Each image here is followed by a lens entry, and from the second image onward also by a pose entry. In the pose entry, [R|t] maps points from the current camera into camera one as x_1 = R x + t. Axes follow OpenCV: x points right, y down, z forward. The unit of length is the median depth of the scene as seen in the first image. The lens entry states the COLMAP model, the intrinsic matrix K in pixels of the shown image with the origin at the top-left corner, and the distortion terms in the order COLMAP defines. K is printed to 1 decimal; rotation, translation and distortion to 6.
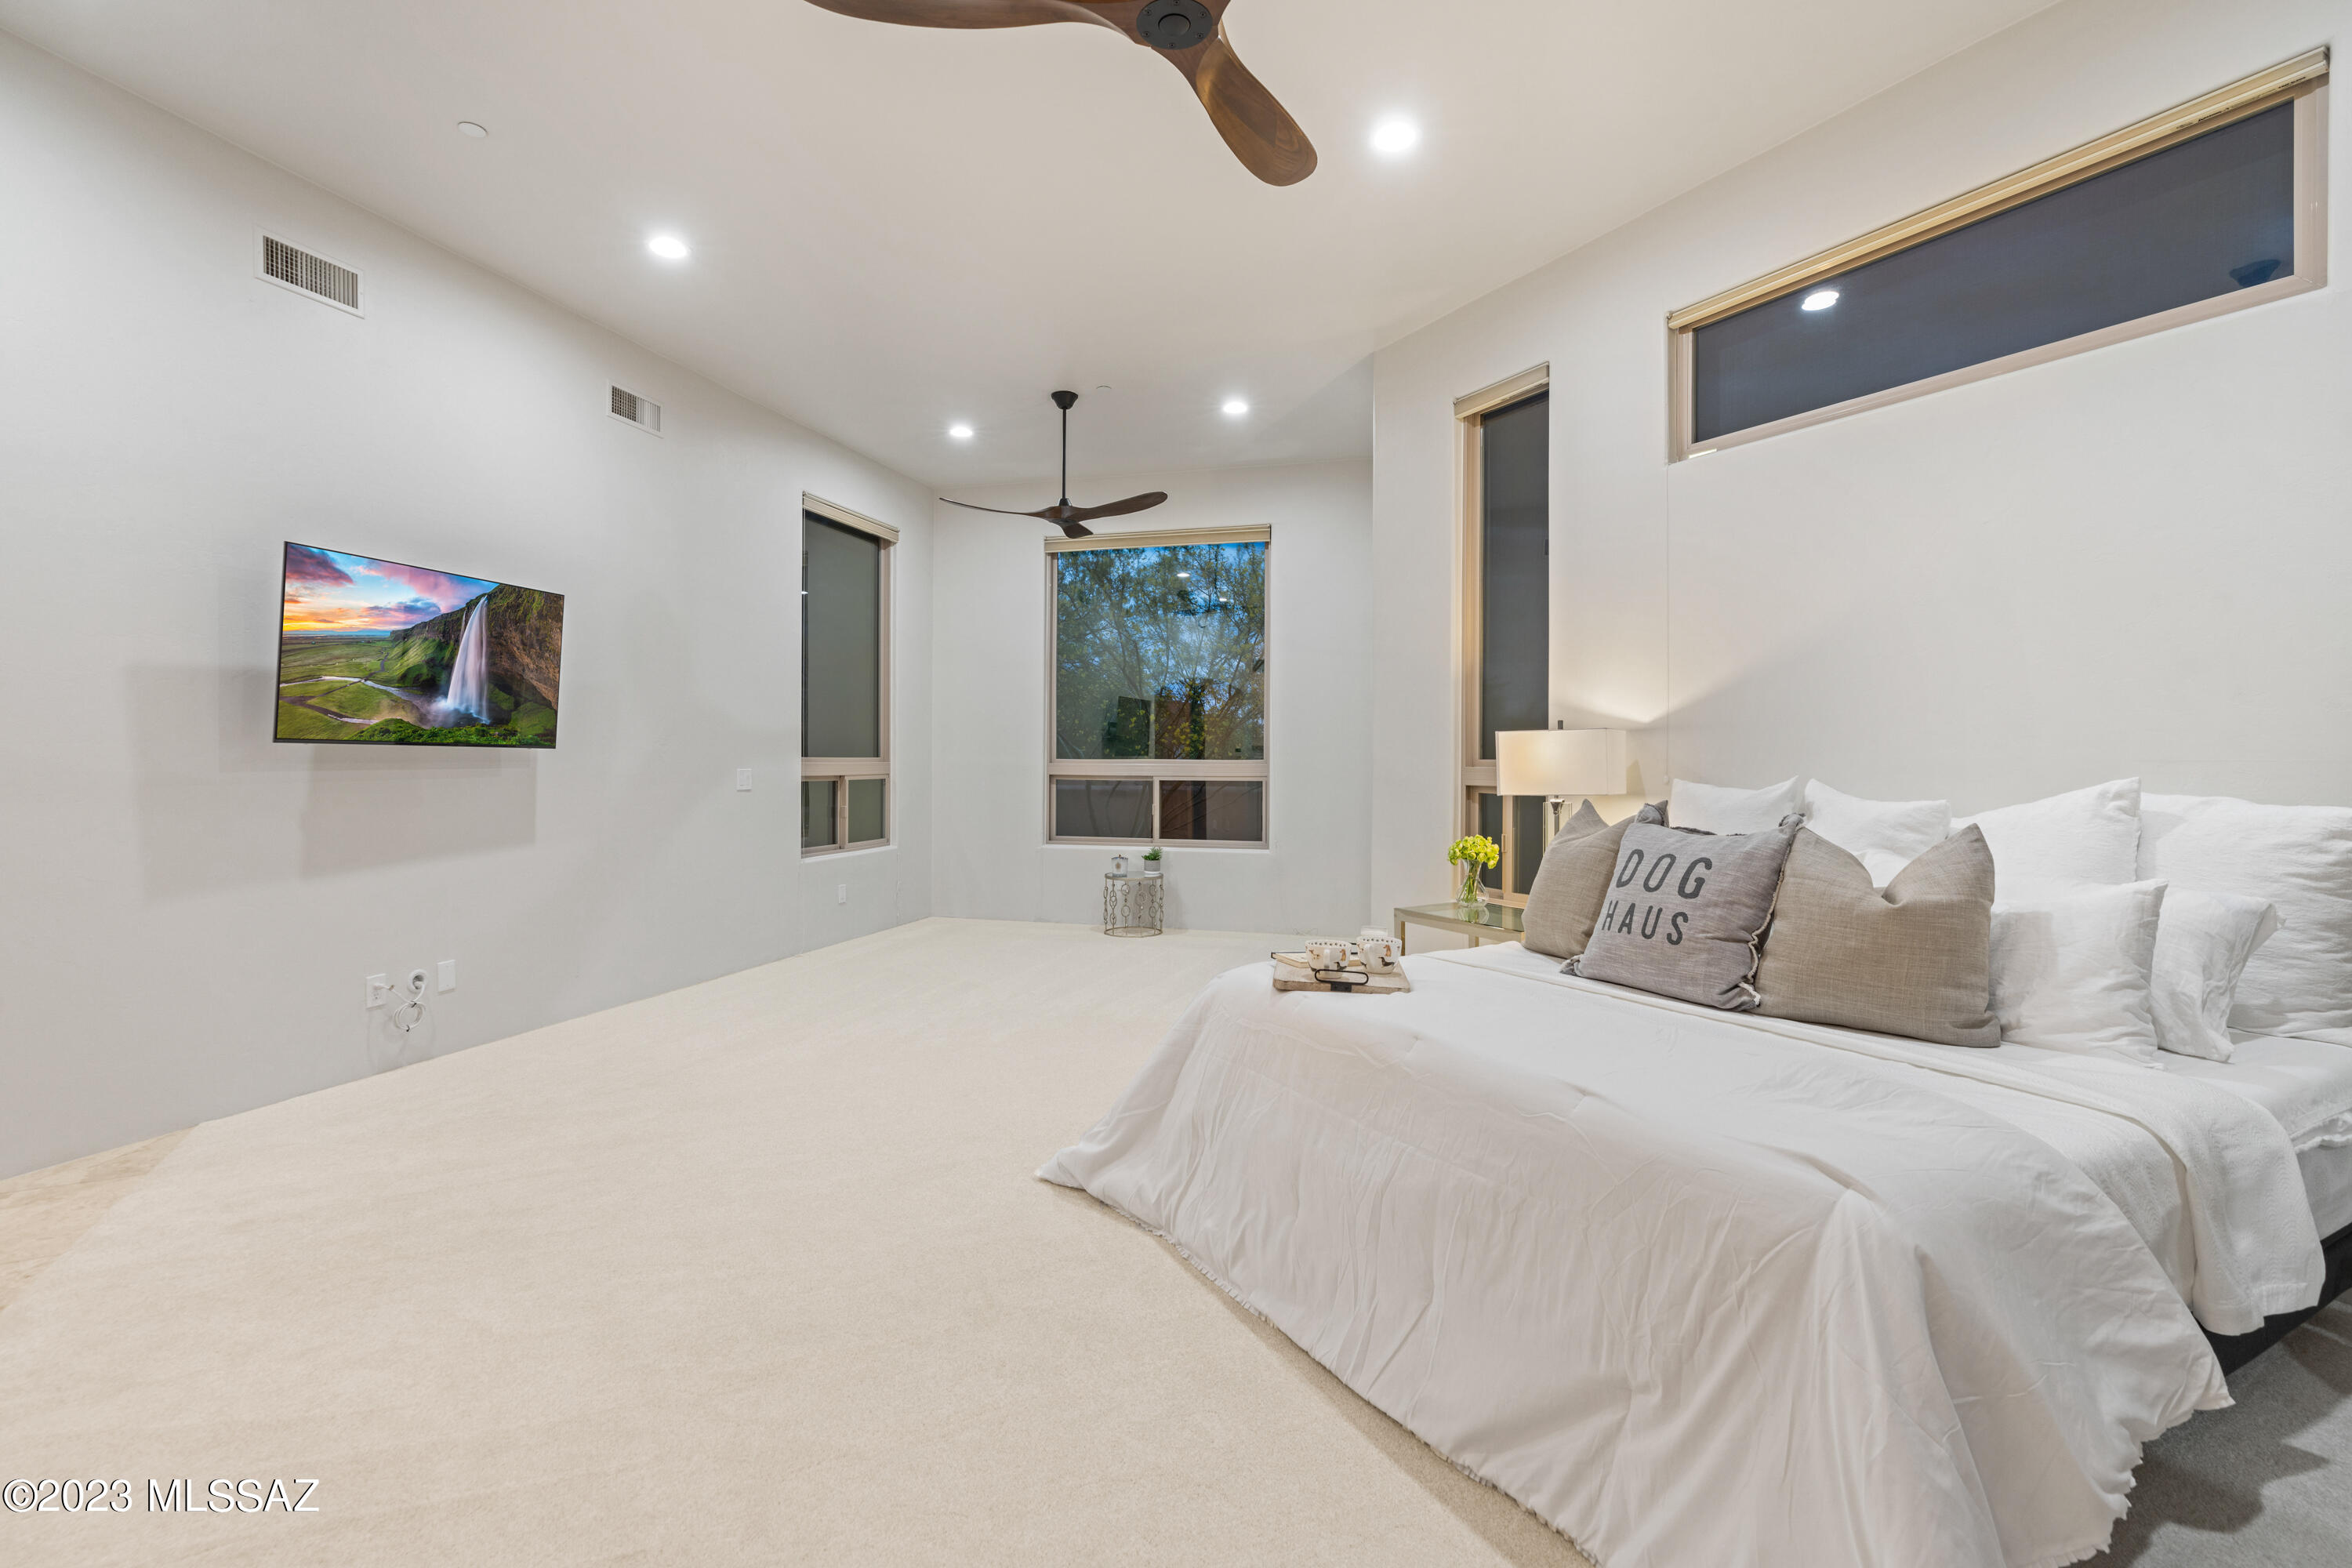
lens RADIAL K [[1097.1, 0, 1175.2], [0, 1097.1, 763.6], [0, 0, 1]] dist [-0.009794, 0.000138]
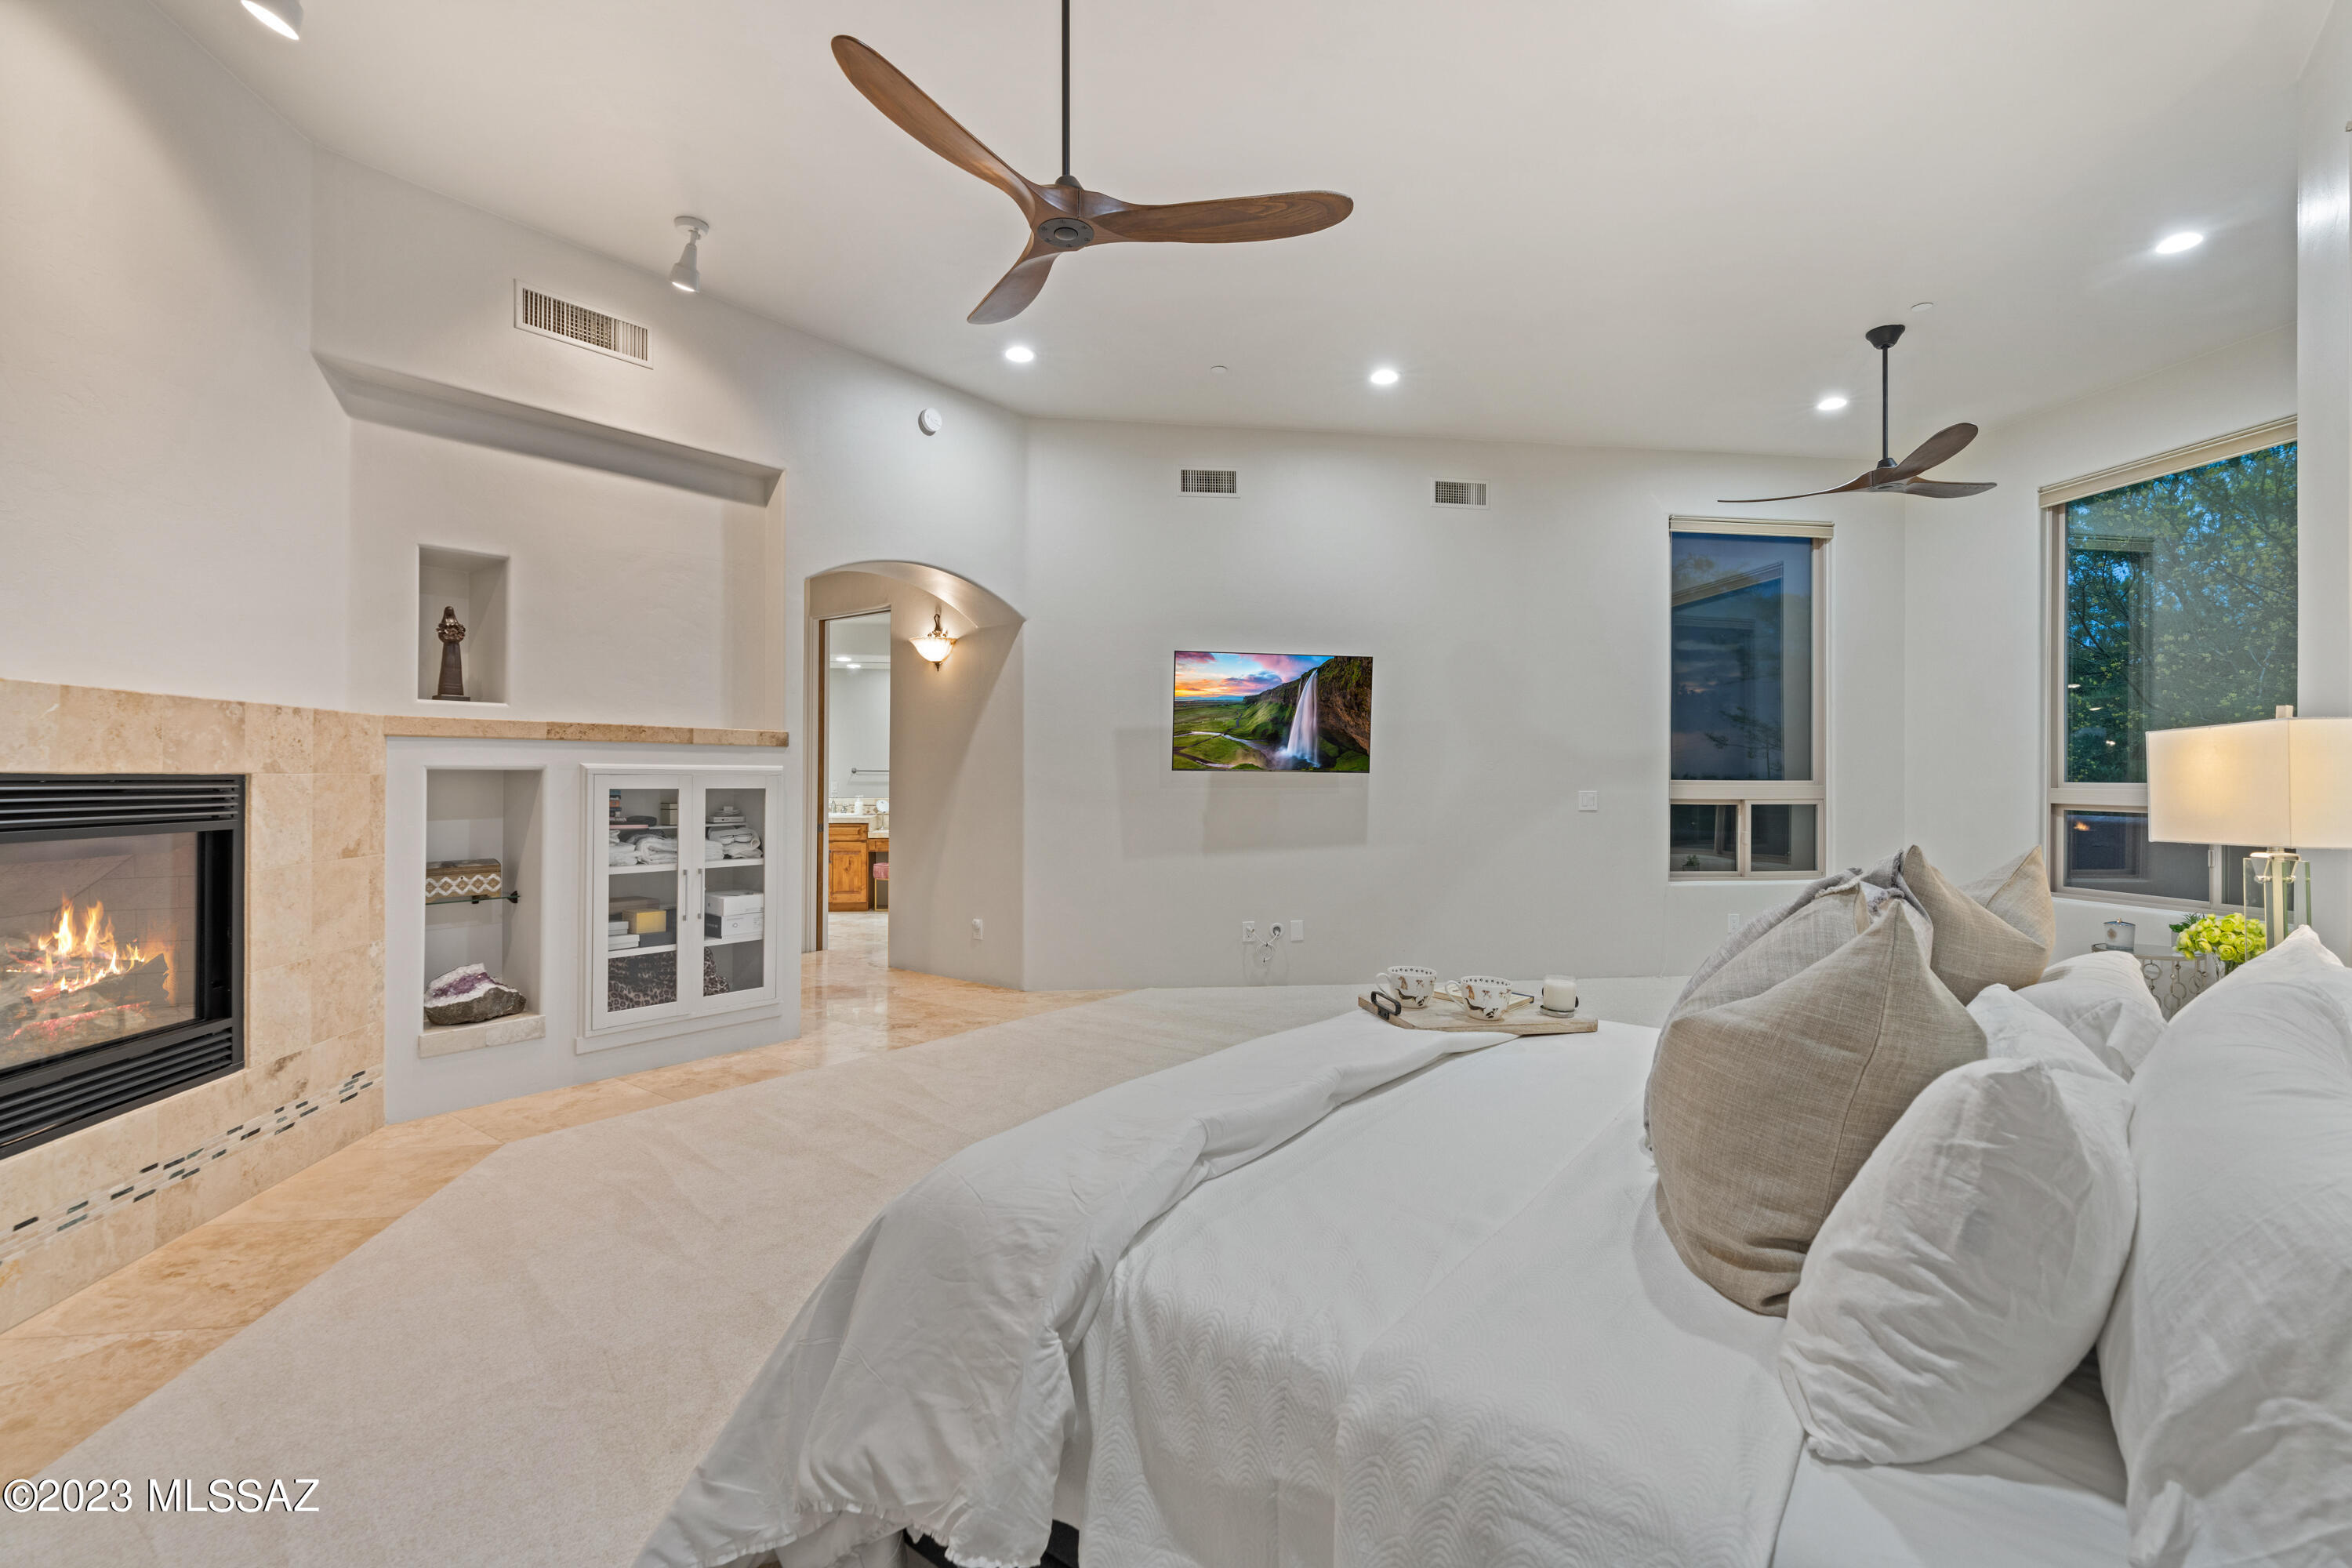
lens RADIAL K [[1086.3, 0, 1164.6], [0, 1086.3, 795.0], [0, 0, 1]] dist [-0.004555, 0.000732]
pose [[0.384522, 0.009831, -0.923064, 0.573512], [-0.004773, 0.999951, 0.008662, 0.001735], [0.923104, 0.001075, 0.384550, 0.267699]]
